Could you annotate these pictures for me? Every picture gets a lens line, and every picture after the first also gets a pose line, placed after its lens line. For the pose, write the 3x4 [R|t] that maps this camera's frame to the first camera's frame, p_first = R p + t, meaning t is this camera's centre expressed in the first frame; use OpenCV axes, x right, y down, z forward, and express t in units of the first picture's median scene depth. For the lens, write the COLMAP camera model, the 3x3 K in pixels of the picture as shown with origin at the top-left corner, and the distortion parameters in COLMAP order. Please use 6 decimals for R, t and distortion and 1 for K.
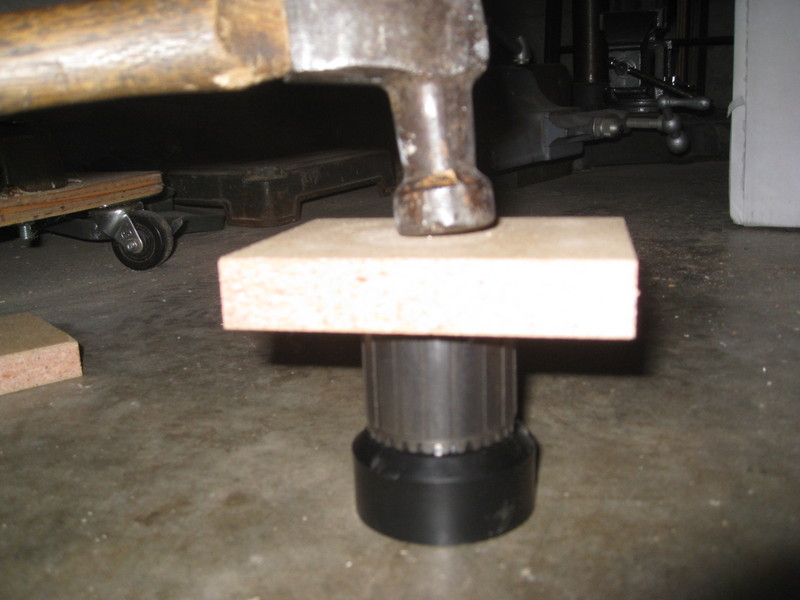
lens RADIAL K [[812.4, 0, 400.0], [0, 812.4, 300.0], [0, 0, 1]] dist [-0.141096, 0.084153]
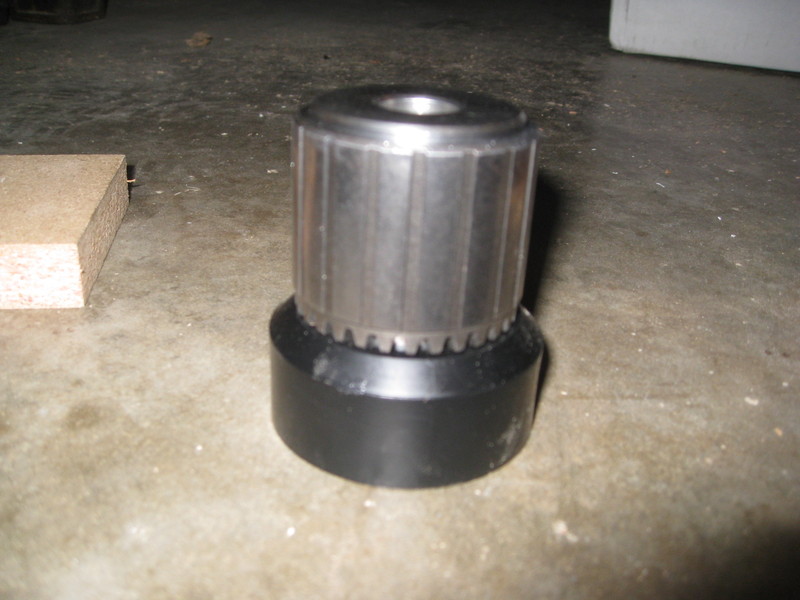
lens RADIAL K [[812.4, 0, 400.0], [0, 812.4, 300.0], [0, 0, 1]] dist [-0.141096, 0.084153]
pose [[0.968701, -0.014151, 0.247827, -0.110078], [-0.039056, 0.977249, 0.208467, 0.012300], [-0.245139, -0.211621, 0.946110, 0.339743]]
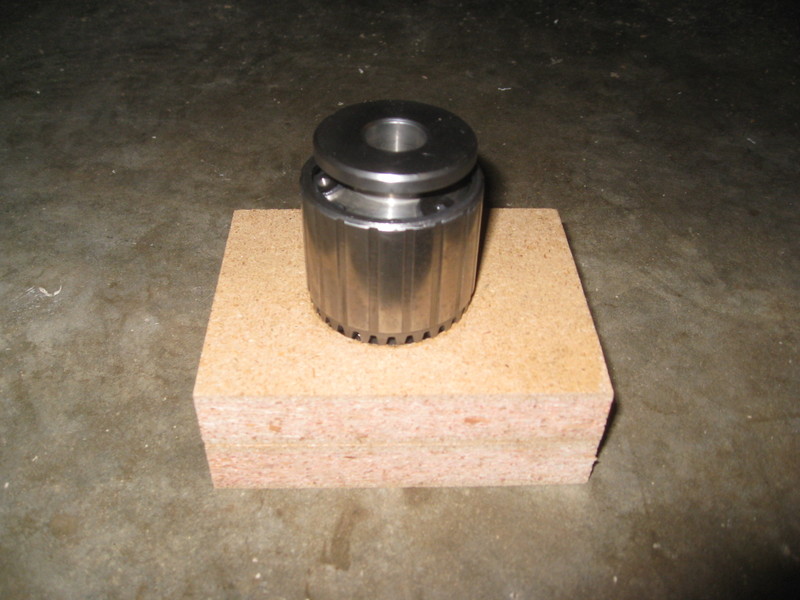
lens RADIAL K [[812.4, 0, 400.0], [0, 812.4, 300.0], [0, 0, 1]] dist [-0.141096, 0.084153]
pose [[0.949851, -0.159131, 0.269186, -0.402060], [0.022007, 0.892717, 0.450081, -0.303098], [-0.311928, -0.421586, 0.851449, 0.356226]]
